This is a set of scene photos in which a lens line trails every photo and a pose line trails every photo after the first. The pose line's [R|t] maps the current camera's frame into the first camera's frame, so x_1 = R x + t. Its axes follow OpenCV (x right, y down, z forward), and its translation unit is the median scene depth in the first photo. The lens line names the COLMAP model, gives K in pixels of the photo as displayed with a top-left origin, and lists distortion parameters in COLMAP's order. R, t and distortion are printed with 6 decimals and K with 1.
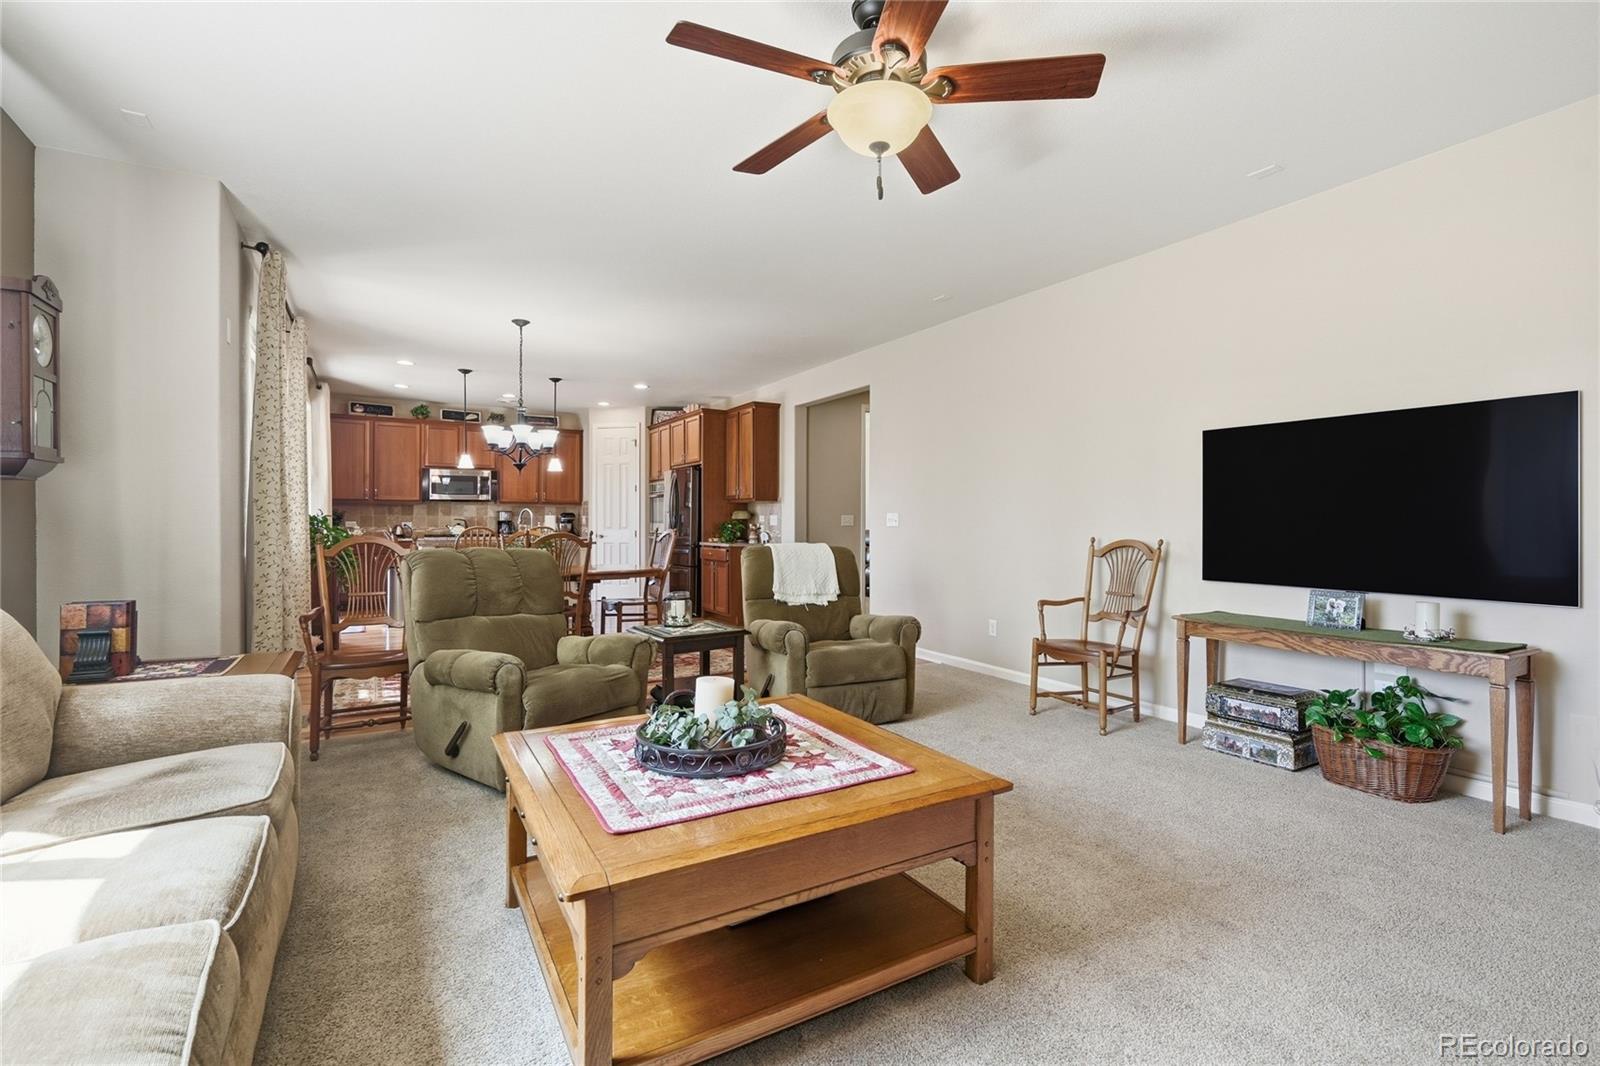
lens RADIAL K [[668.6, 0, 805.6], [0, 668.6, 527.7], [0, 0, 1]] dist [-0.001607, -0.000152]
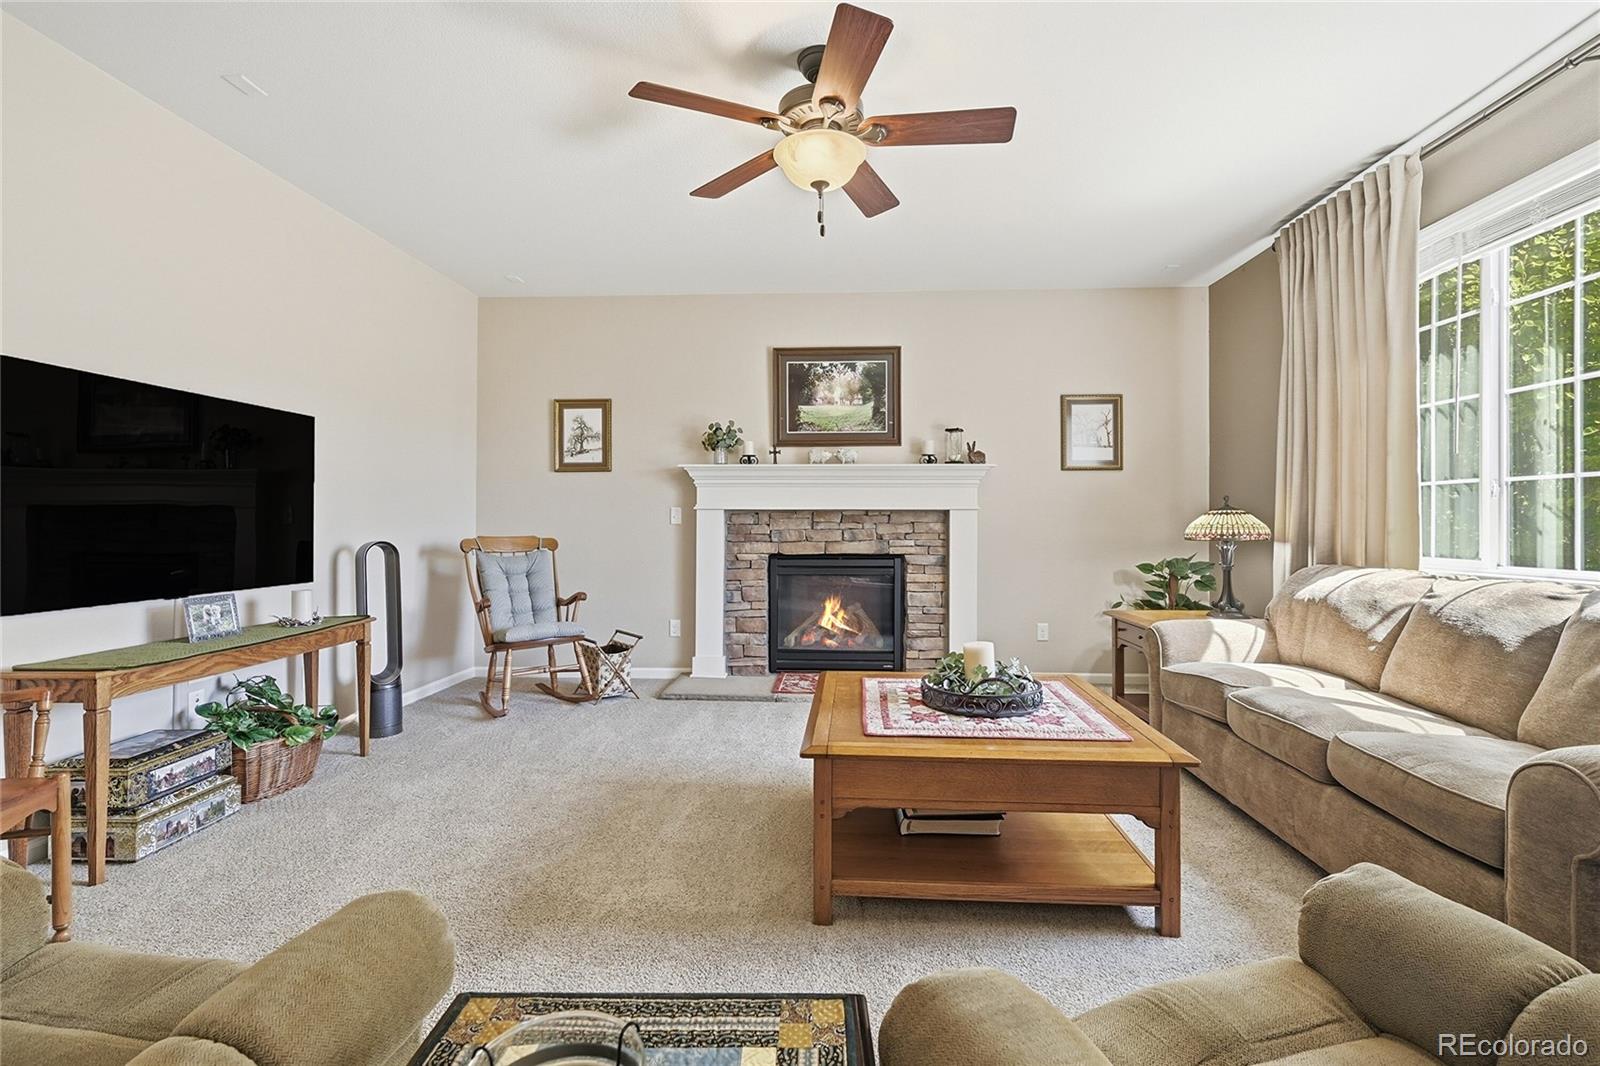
lens RADIAL K [[668.6, 0, 805.6], [0, 668.6, 527.7], [0, 0, 1]] dist [-0.001607, -0.000152]
pose [[-0.832340, -0.002389, 0.554261, -0.317860], [-0.001877, 0.999997, 0.001491, 0.003850], [-0.554263, 0.000201, -0.832342, 1.256125]]
